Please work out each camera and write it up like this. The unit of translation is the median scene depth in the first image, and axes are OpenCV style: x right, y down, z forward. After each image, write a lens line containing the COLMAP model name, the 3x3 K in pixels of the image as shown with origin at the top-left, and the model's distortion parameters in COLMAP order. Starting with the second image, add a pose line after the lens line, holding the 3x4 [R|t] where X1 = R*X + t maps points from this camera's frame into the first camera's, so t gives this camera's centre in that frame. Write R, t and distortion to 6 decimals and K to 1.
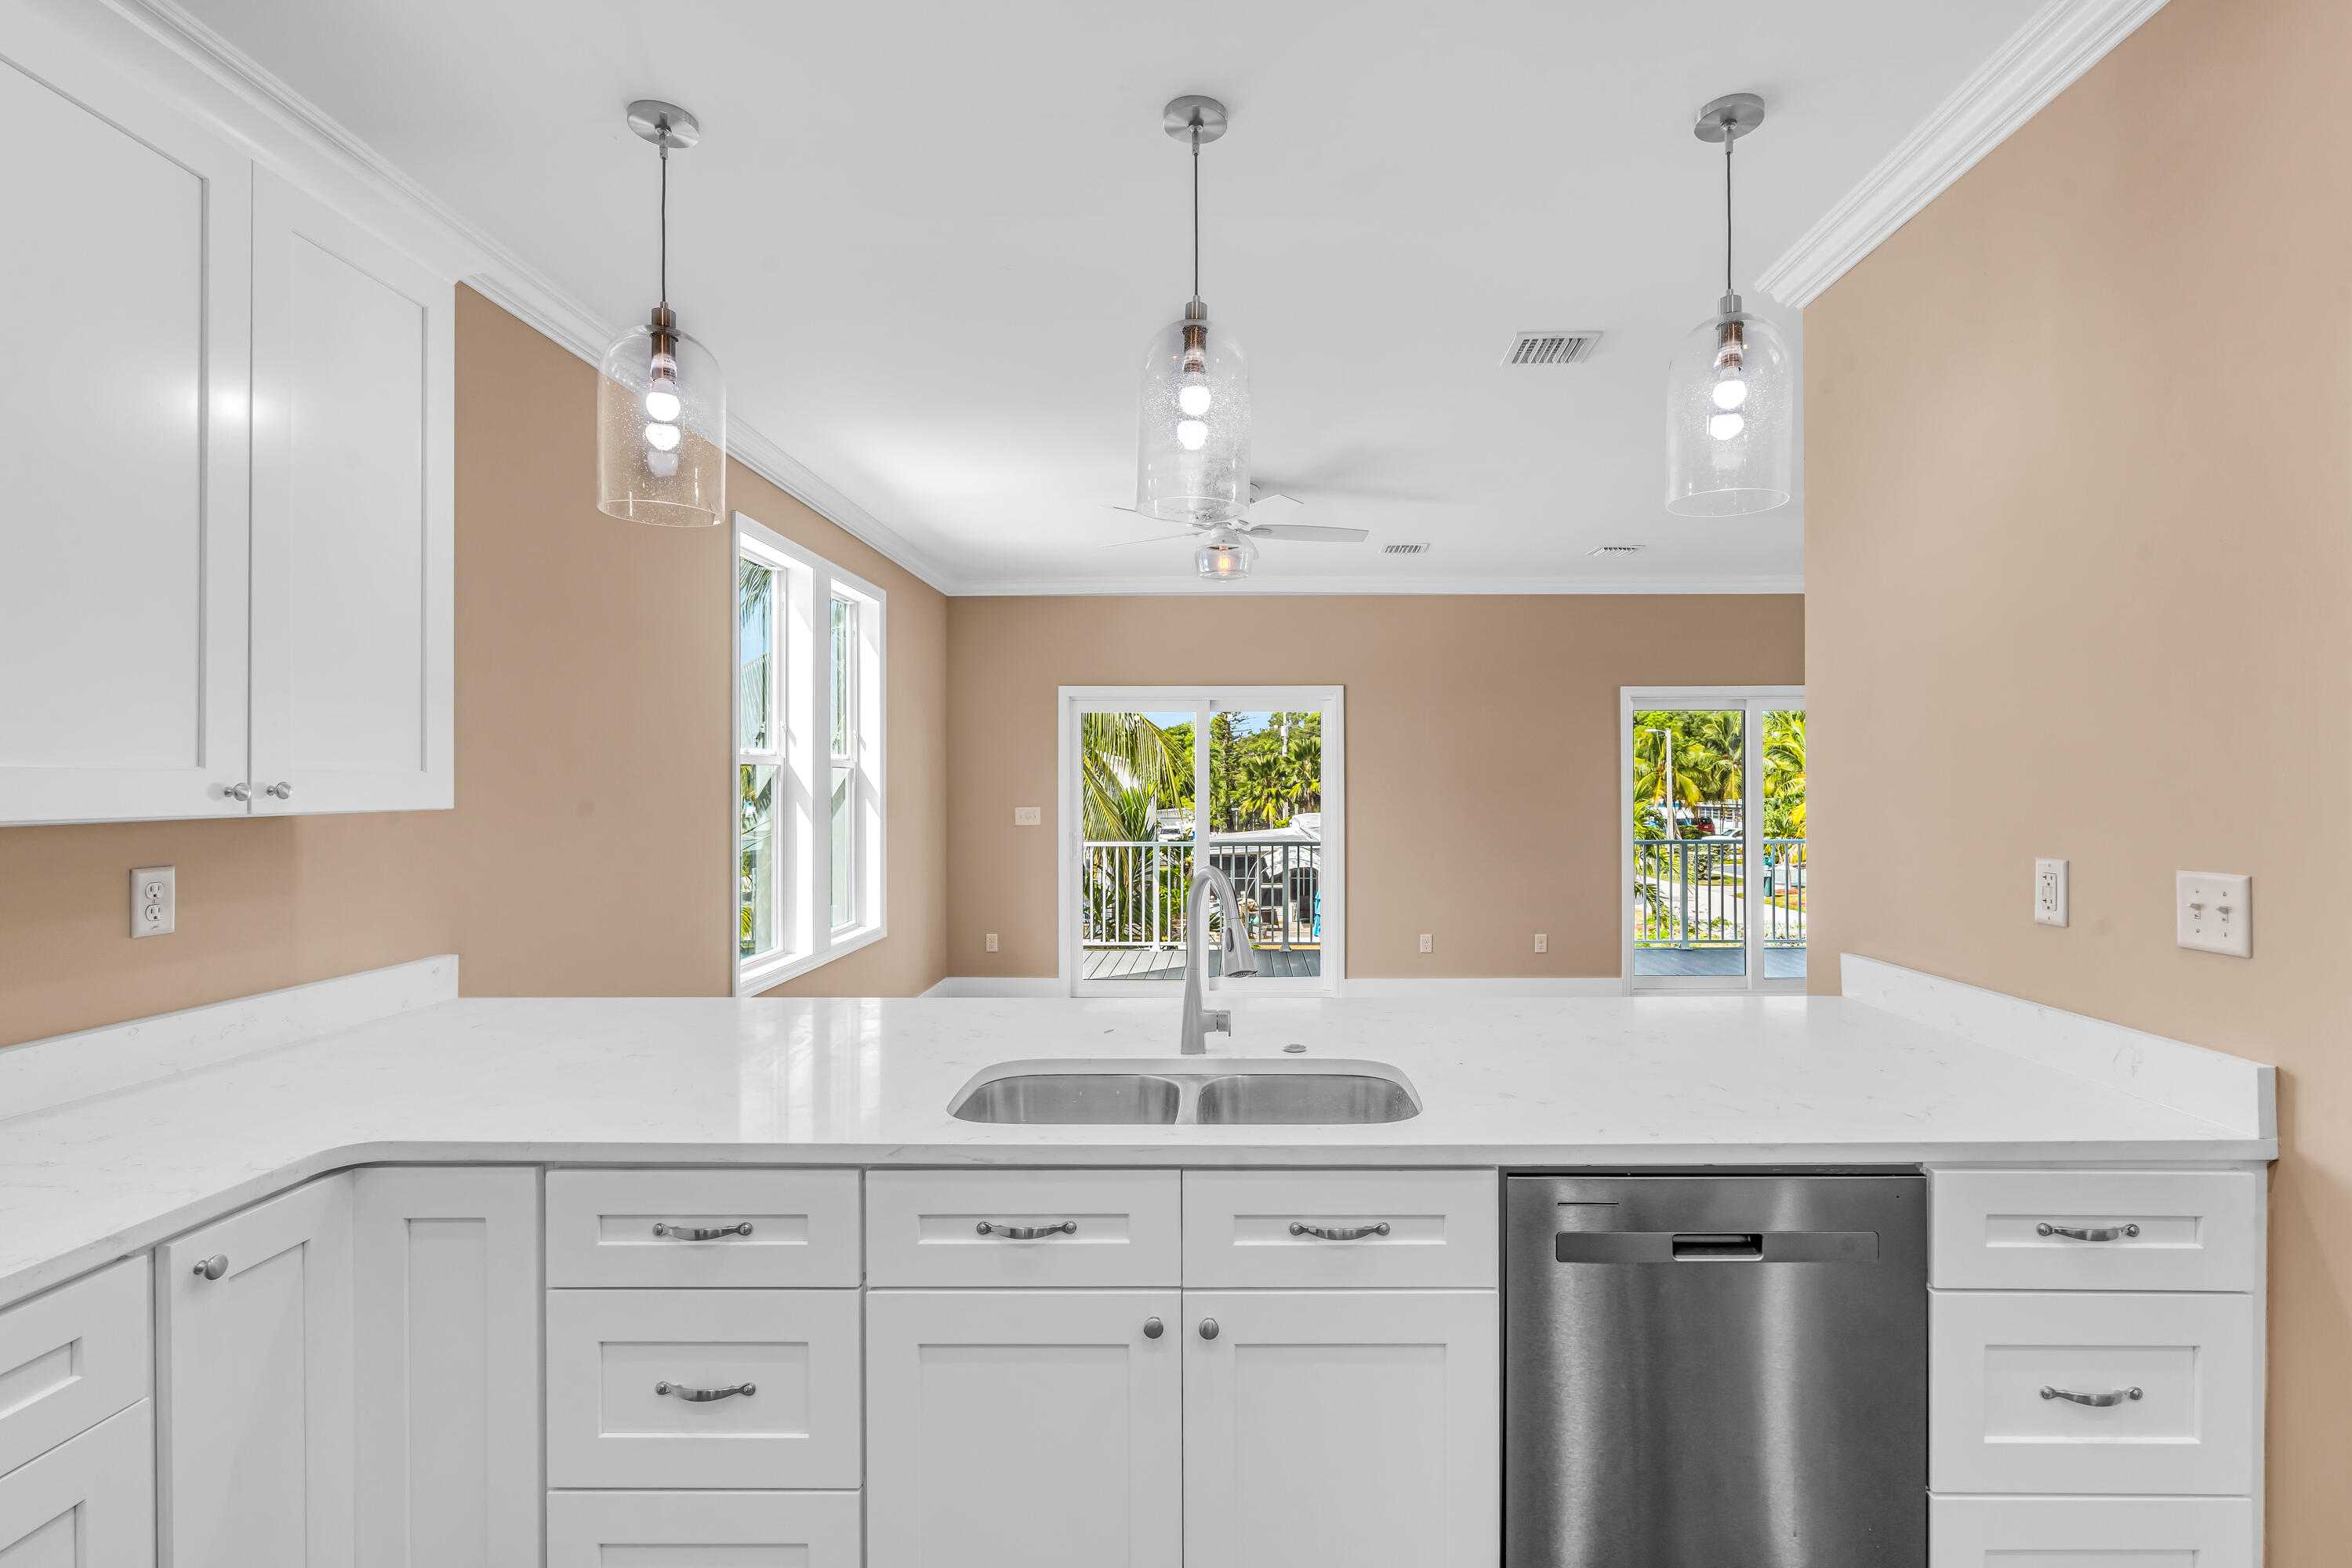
lens RADIAL K [[1082.1, 0, 1185.8], [0, 1082.1, 789.6], [0, 0, 1]] dist [-0.002149, -0.000033]
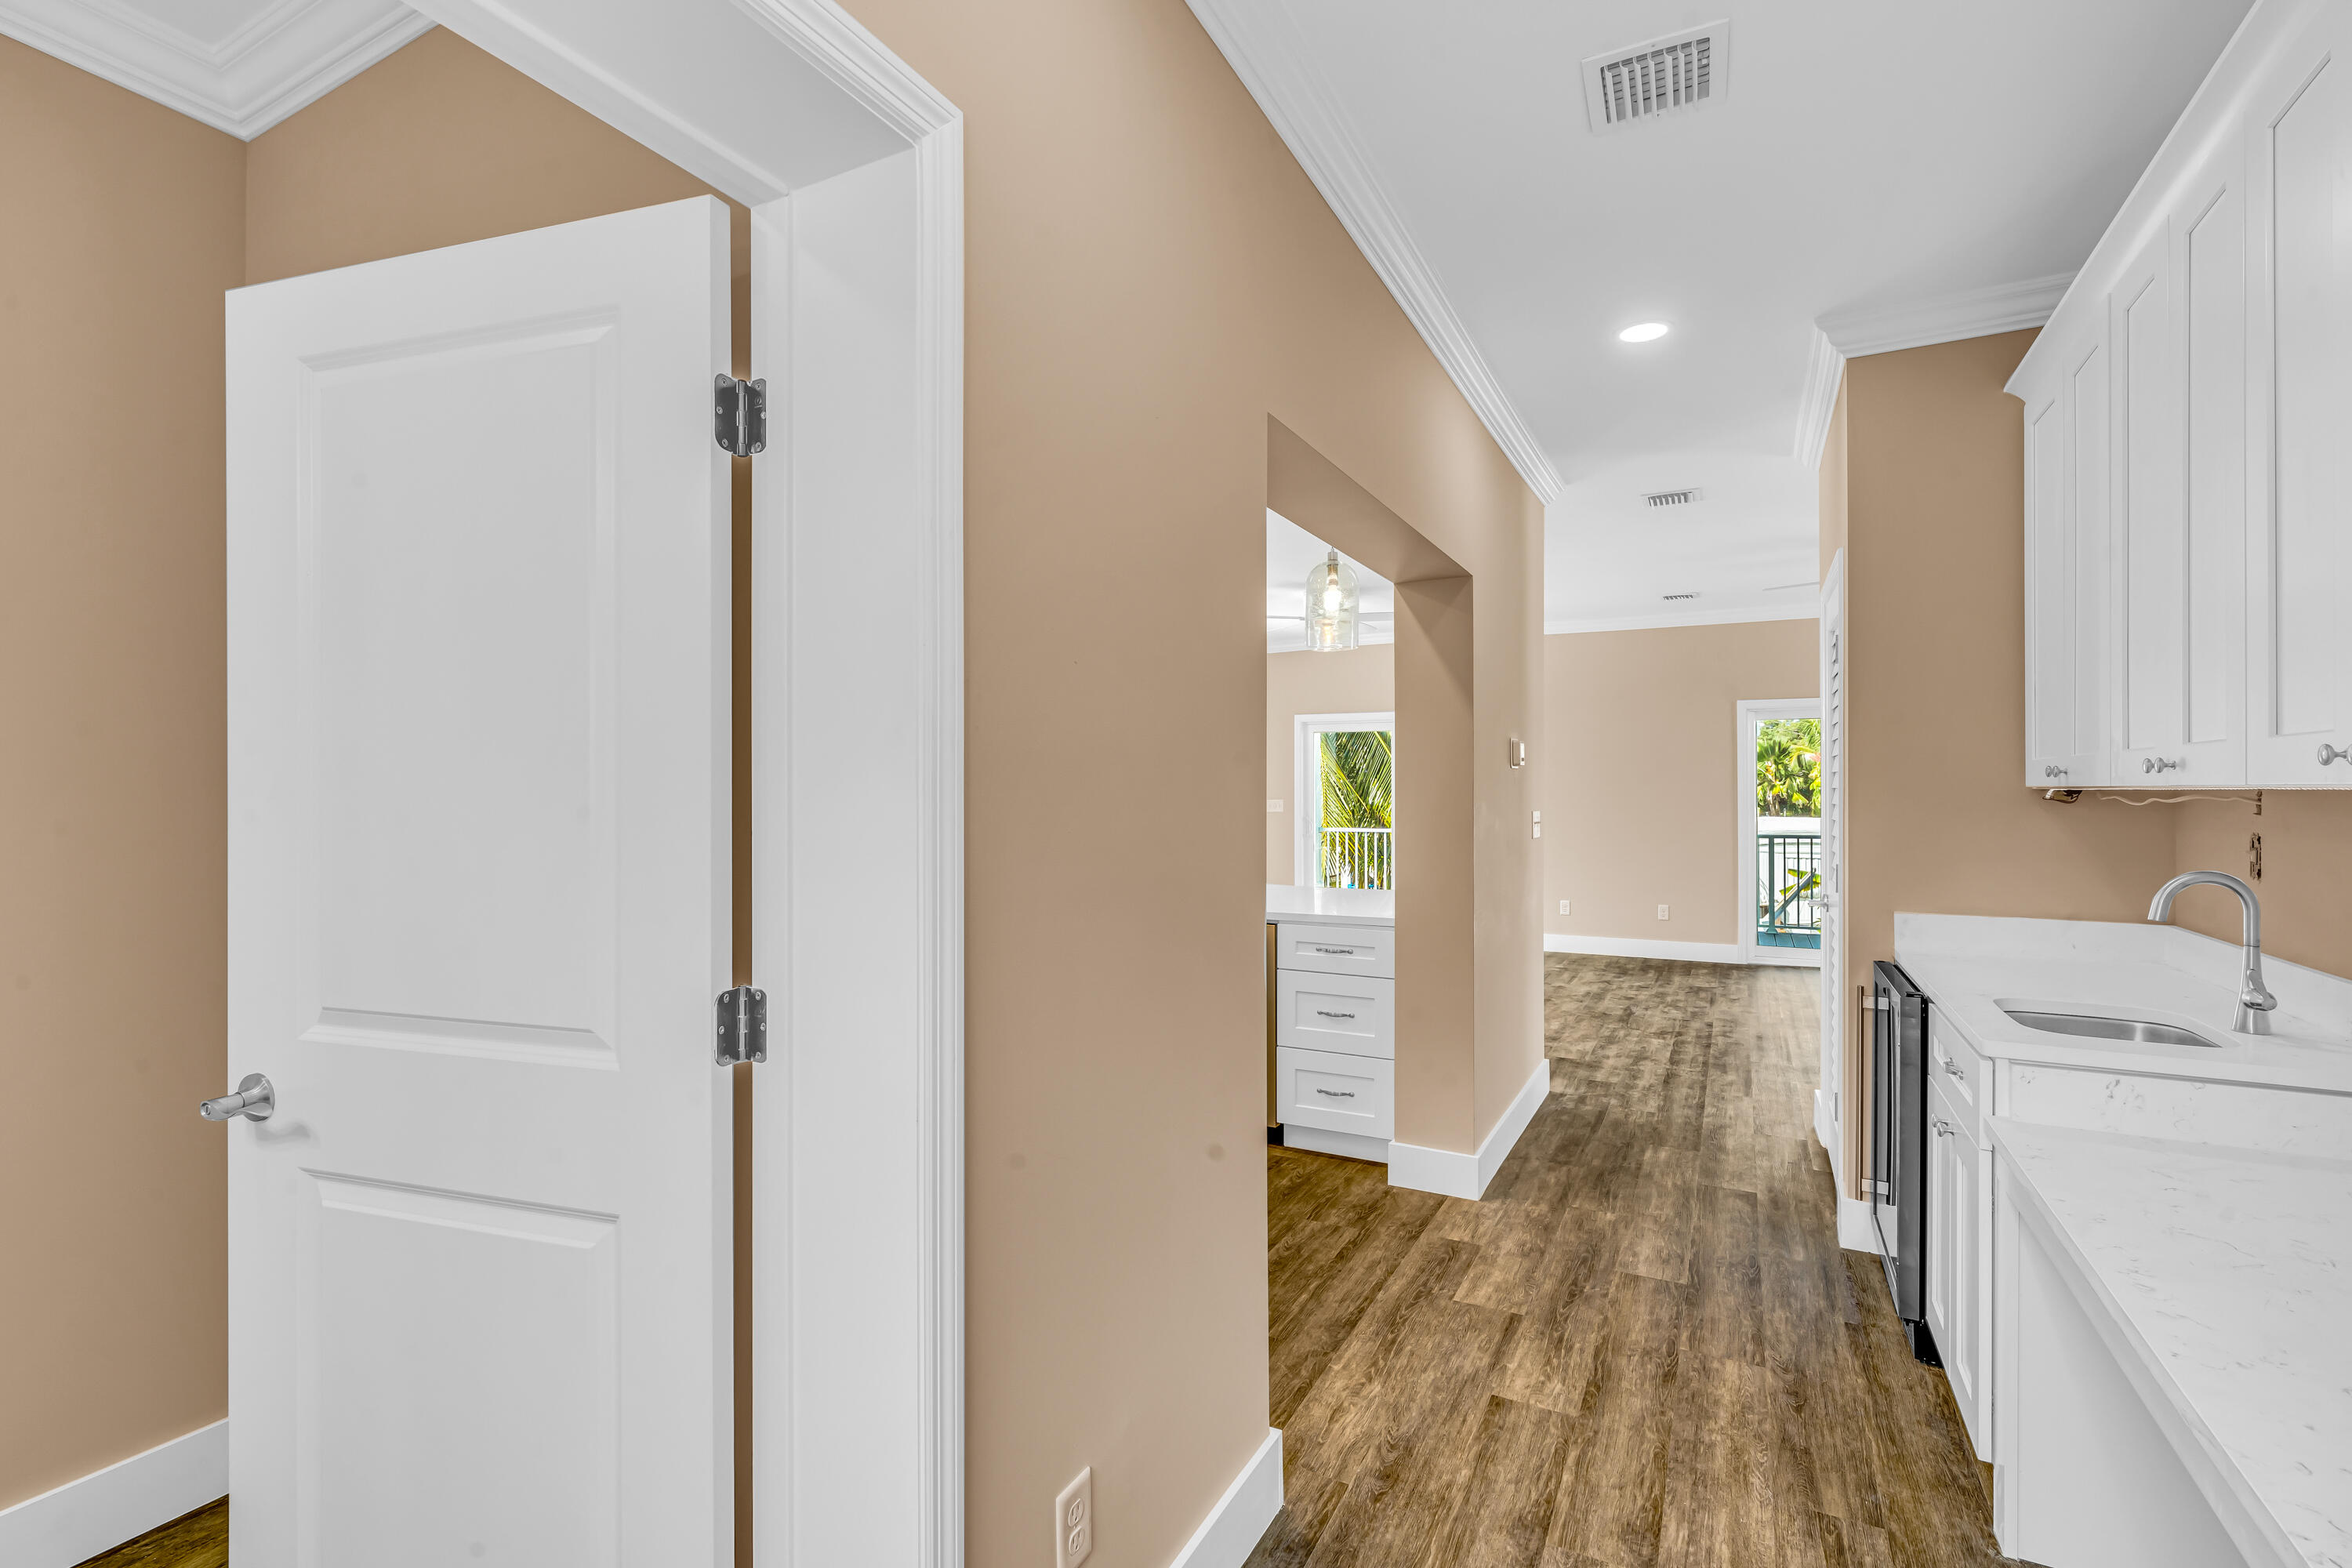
lens RADIAL K [[1082.1, 0, 1173.0], [0, 1082.1, 791.3], [0, 0, 1]] dist [-0.002149, -0.000033]
pose [[0.897570, 0.000793, -0.440872, 0.343825], [-0.002533, 0.999991, -0.003359, 0.008040], [0.440865, 0.004132, 0.897564, -0.314395]]
